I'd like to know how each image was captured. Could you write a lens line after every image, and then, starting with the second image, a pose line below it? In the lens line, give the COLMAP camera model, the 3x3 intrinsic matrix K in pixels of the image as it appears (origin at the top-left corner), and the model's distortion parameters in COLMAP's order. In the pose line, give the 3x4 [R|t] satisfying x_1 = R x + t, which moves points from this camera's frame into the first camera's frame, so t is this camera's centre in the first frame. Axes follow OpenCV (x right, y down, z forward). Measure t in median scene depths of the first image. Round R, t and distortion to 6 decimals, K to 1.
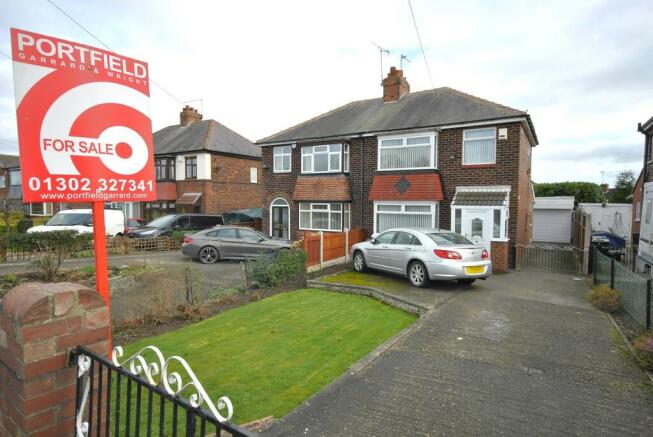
lens RADIAL K [[379.6, 0, 324.8], [0, 379.6, 217.9], [0, 0, 1]] dist [0.035822, 0.002003]
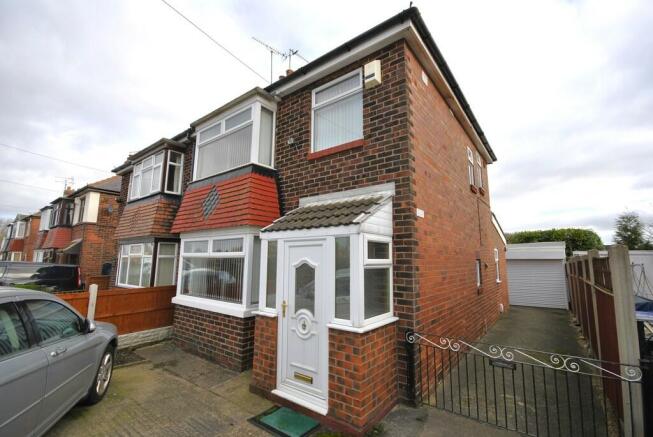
lens RADIAL K [[287.9, 0, 330.6], [0, 287.9, 218.3], [0, 0, 1]] dist [-0.002953, -0.002090]
pose [[0.994103, -0.013392, -0.107614, 0.423020], [-0.007741, 0.981052, -0.193592, 0.012200], [0.108167, 0.193283, 0.975162, 0.657381]]
